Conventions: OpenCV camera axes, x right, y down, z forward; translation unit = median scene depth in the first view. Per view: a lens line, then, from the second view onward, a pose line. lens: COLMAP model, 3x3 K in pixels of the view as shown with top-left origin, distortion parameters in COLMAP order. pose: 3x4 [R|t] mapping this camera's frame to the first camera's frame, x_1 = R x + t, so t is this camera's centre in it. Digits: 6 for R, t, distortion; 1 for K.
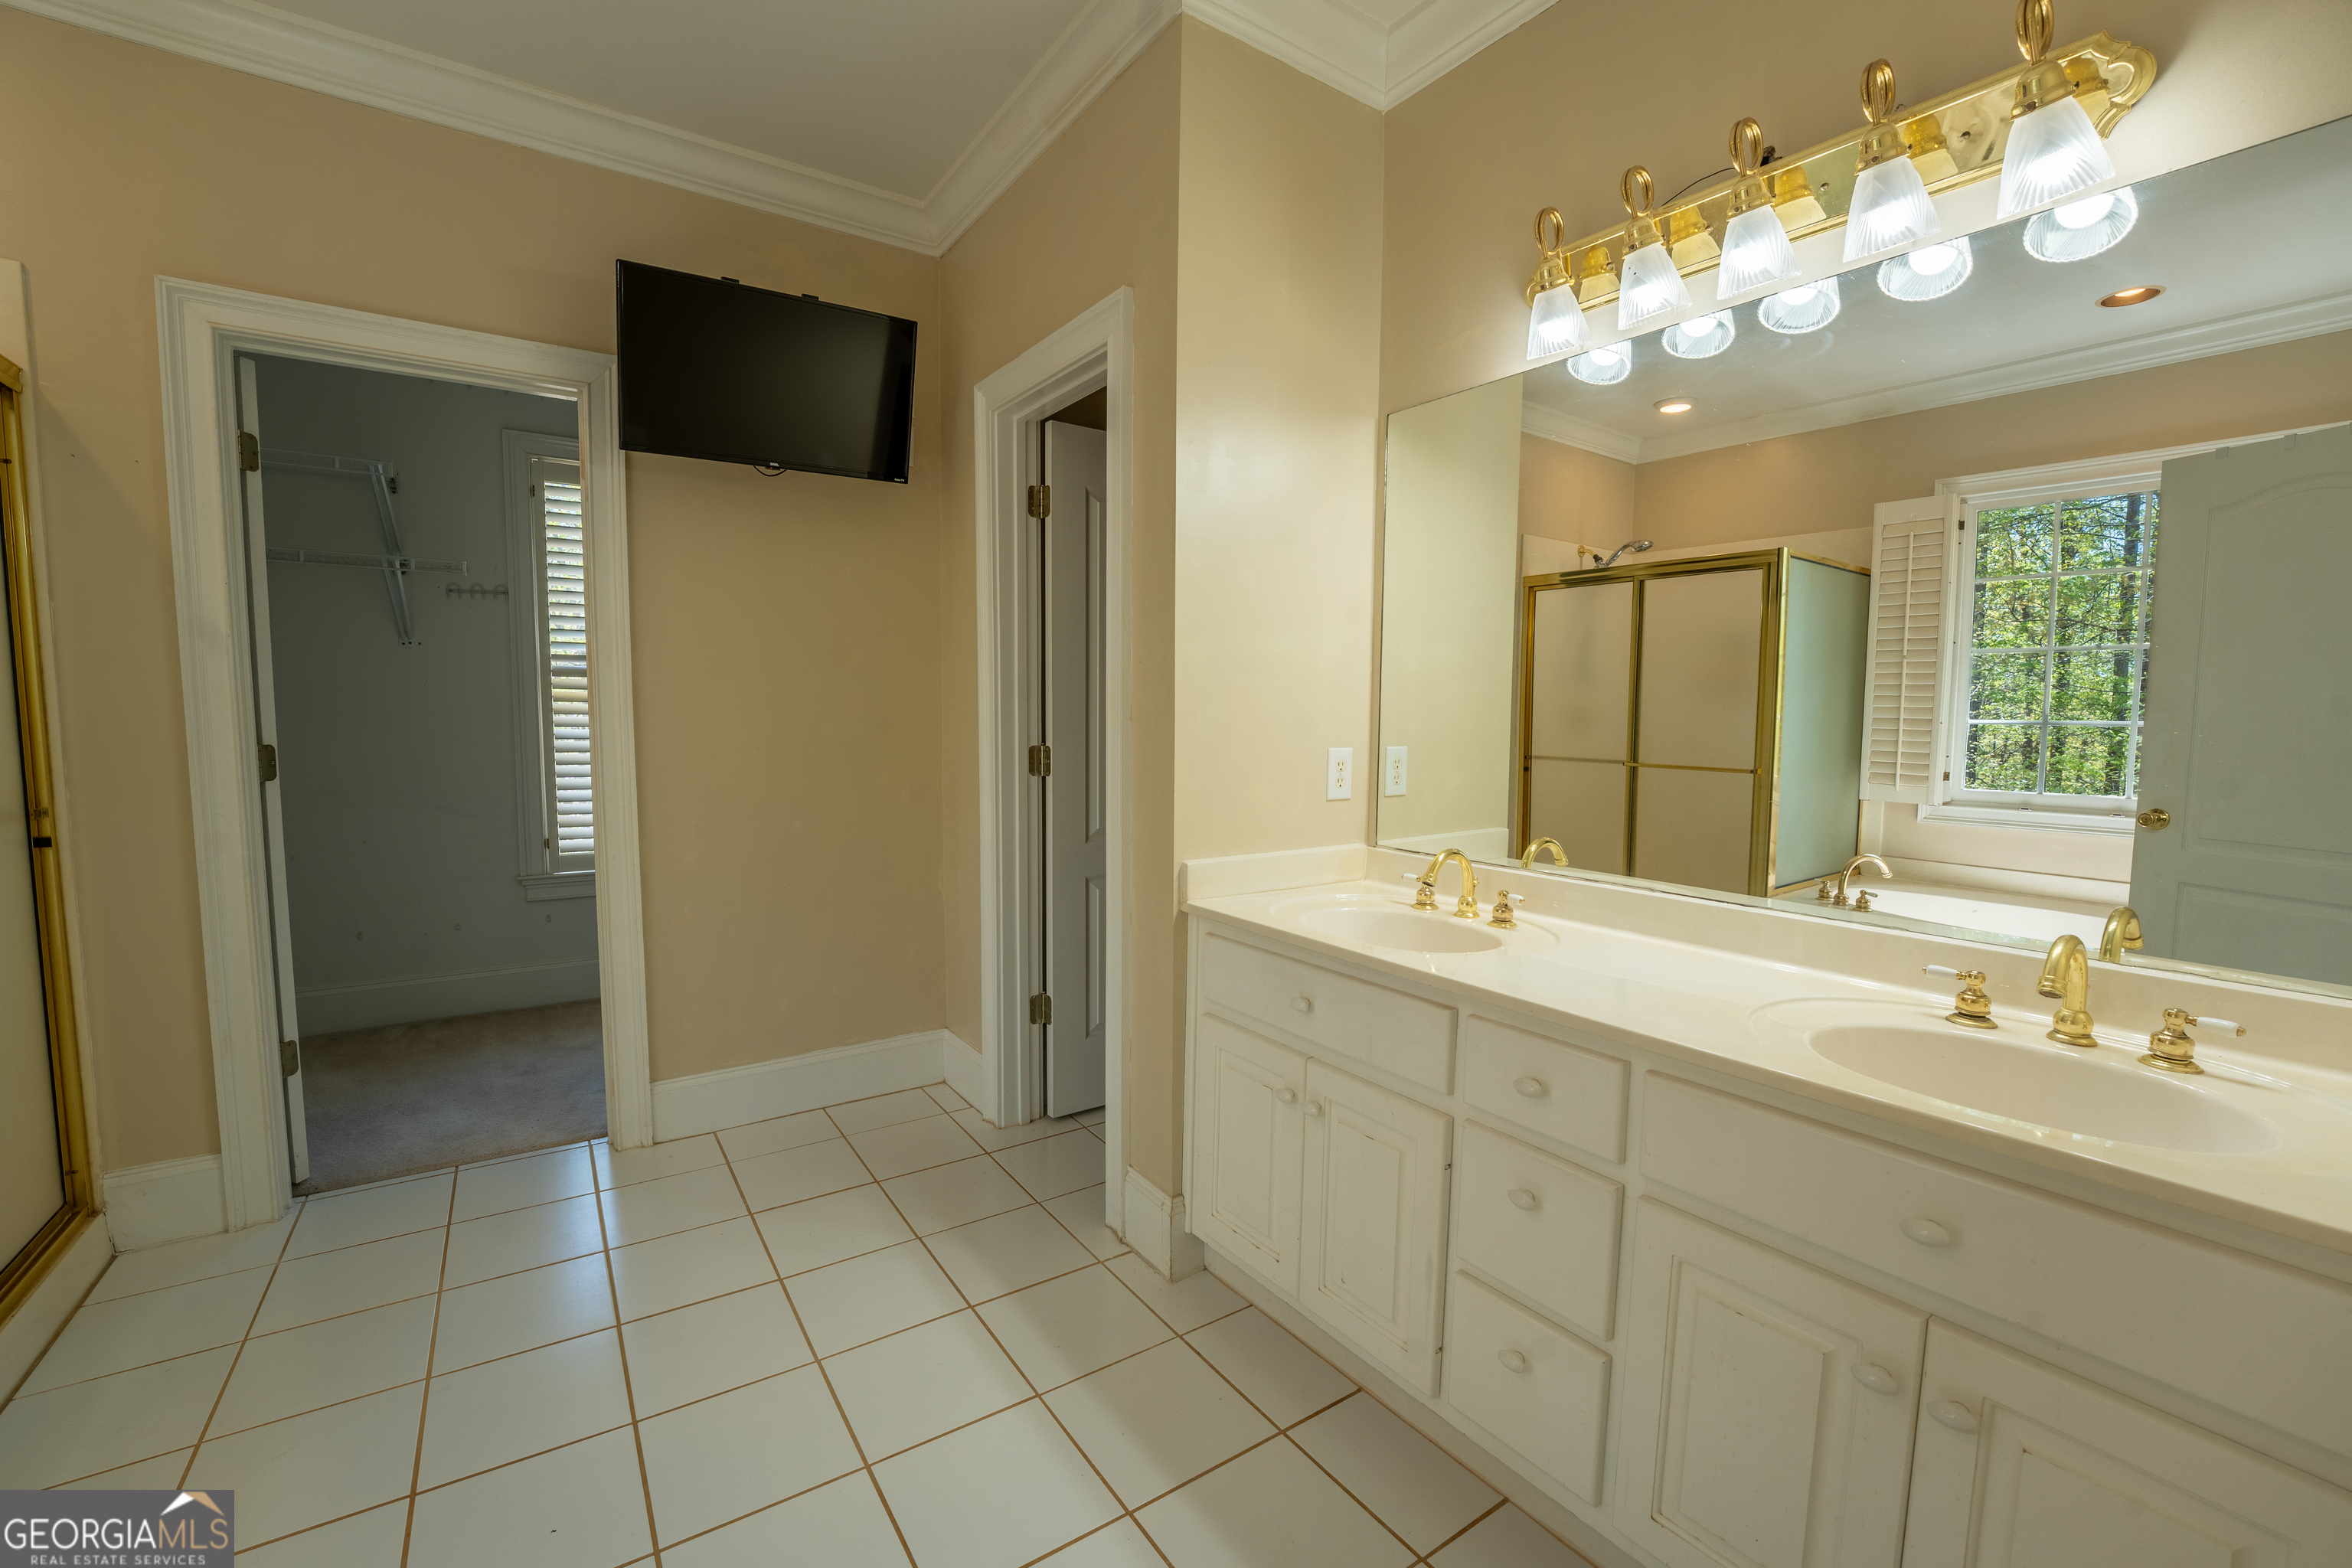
lens RADIAL K [[958.4, 0, 1164.4], [0, 958.4, 792.5], [0, 0, 1]] dist [-0.024637, 0.001041]
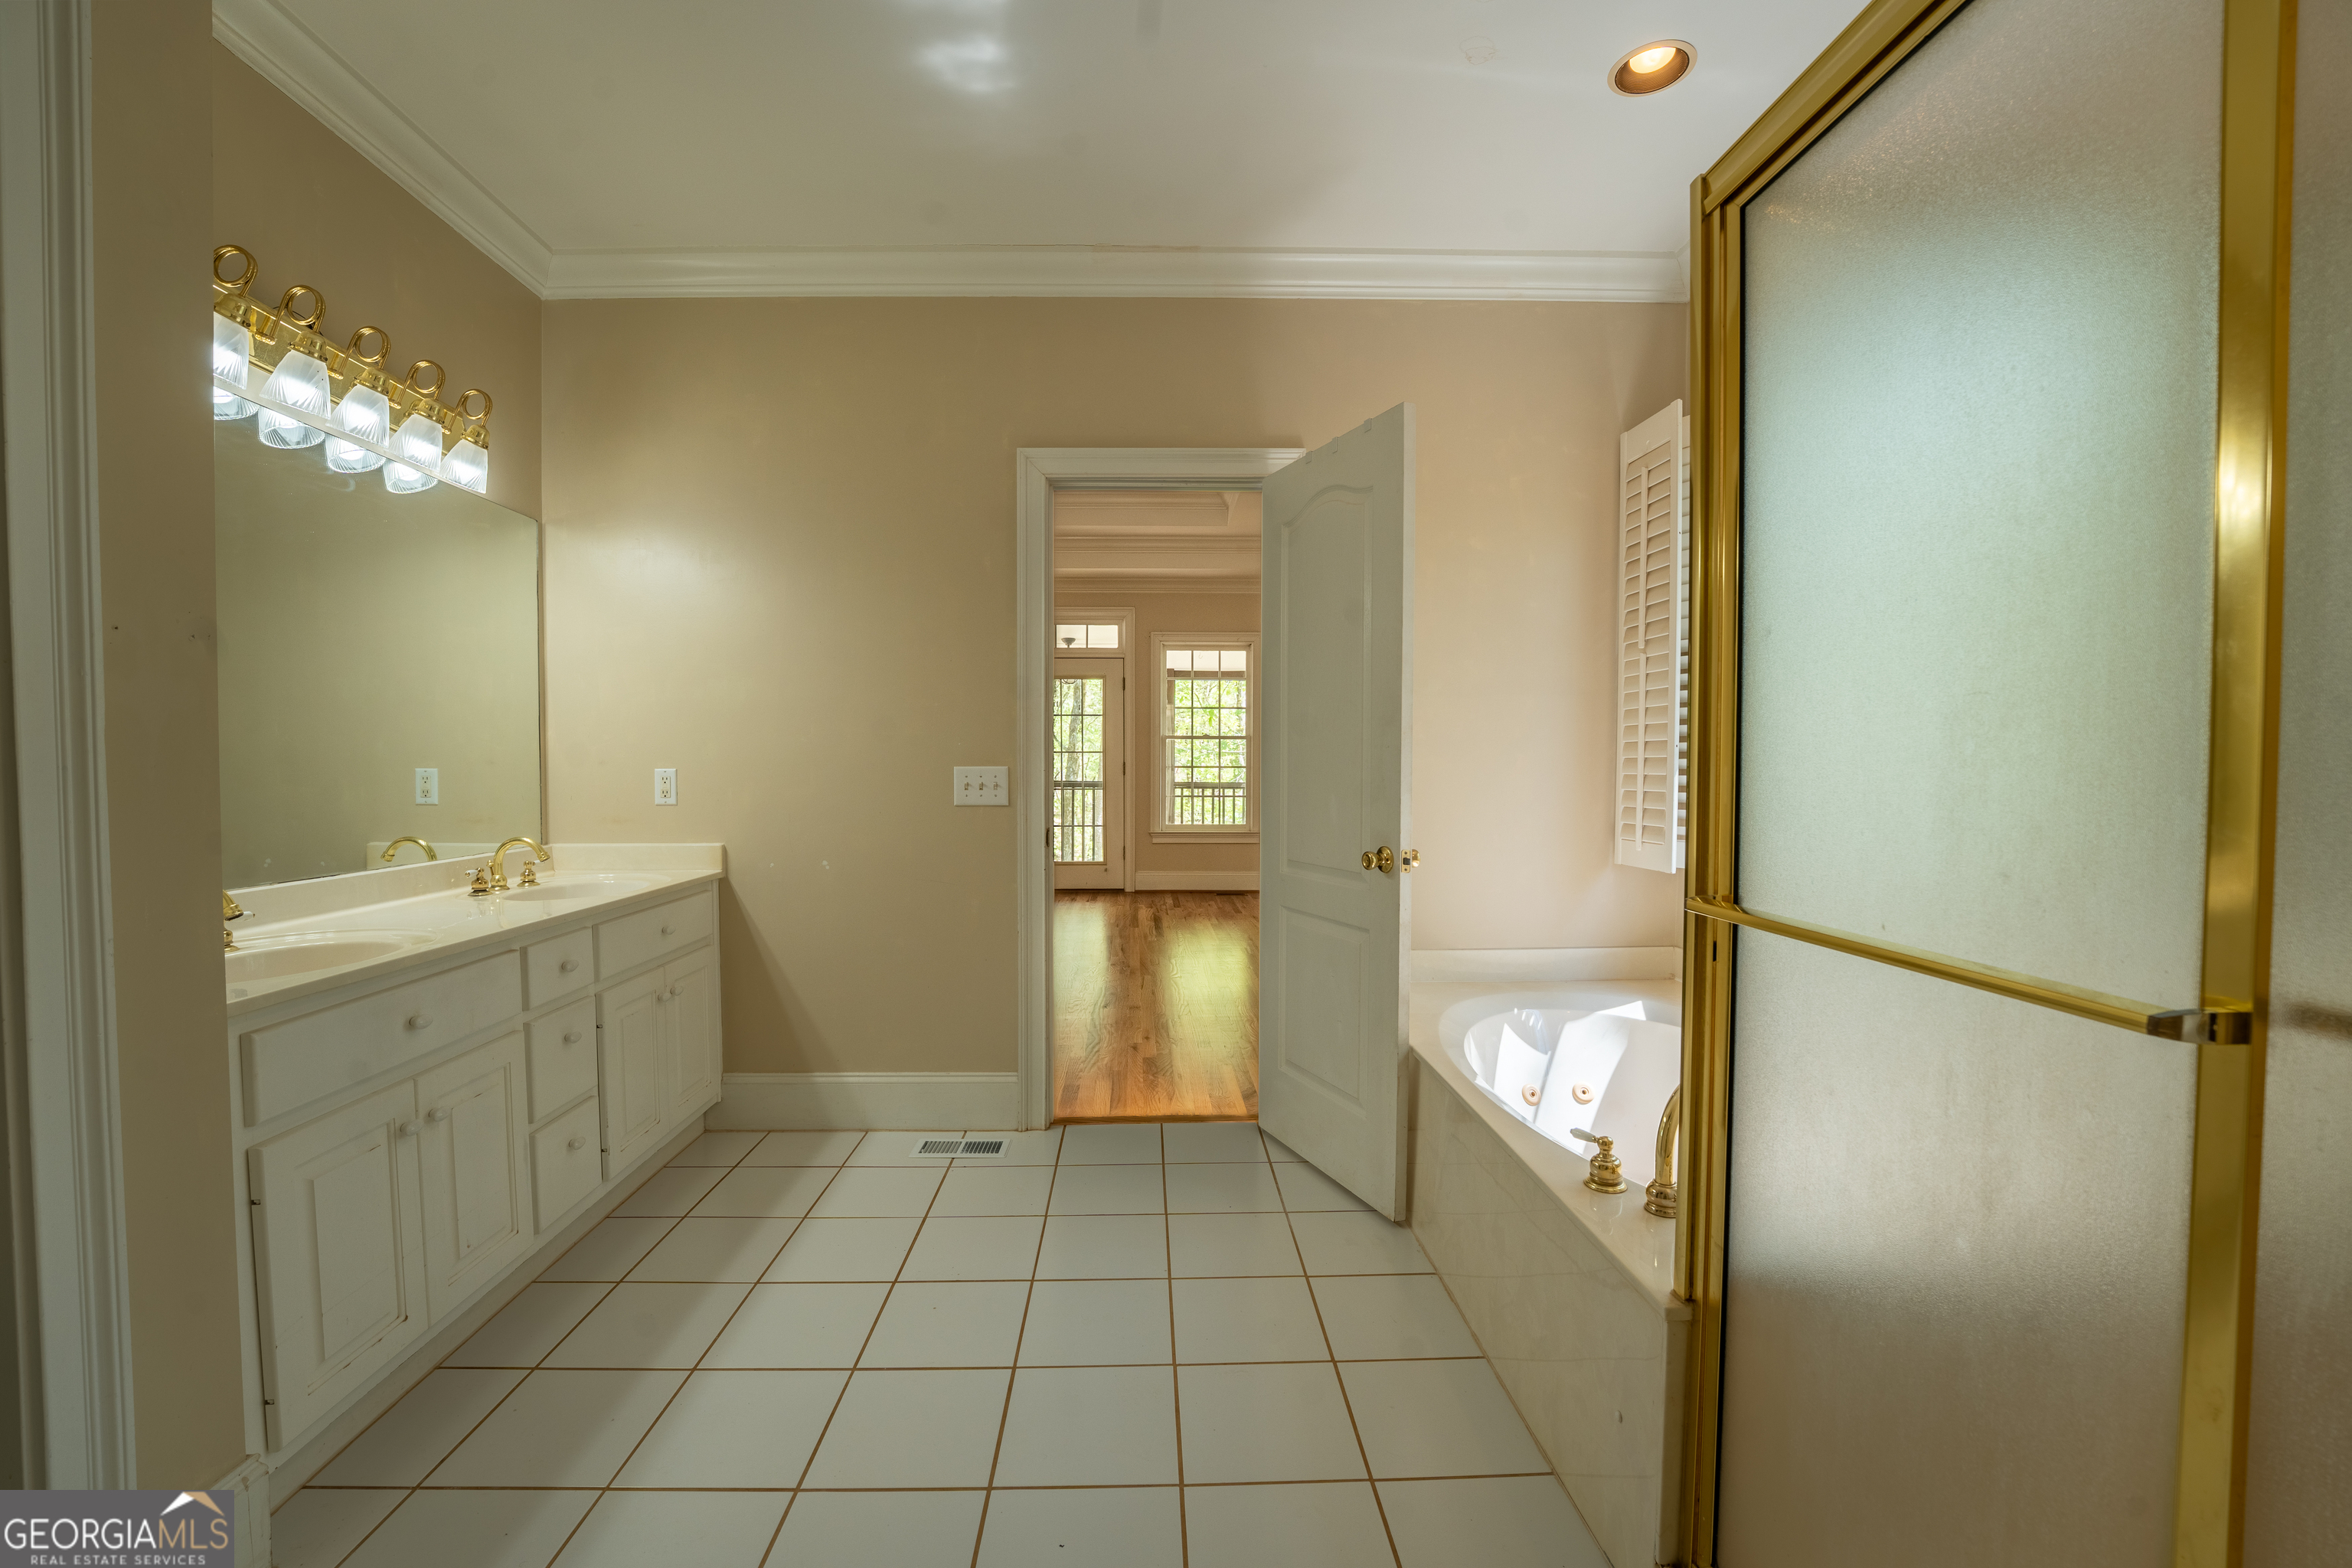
lens RADIAL K [[958.4, 0, 1164.4], [0, 958.4, 792.5], [0, 0, 1]] dist [-0.024637, 0.001041]
pose [[-0.848601, -0.017231, 0.528753, -1.170596], [0.043923, 0.993724, 0.102875, -0.089236], [-0.527208, 0.110524, -0.842518, 1.603798]]
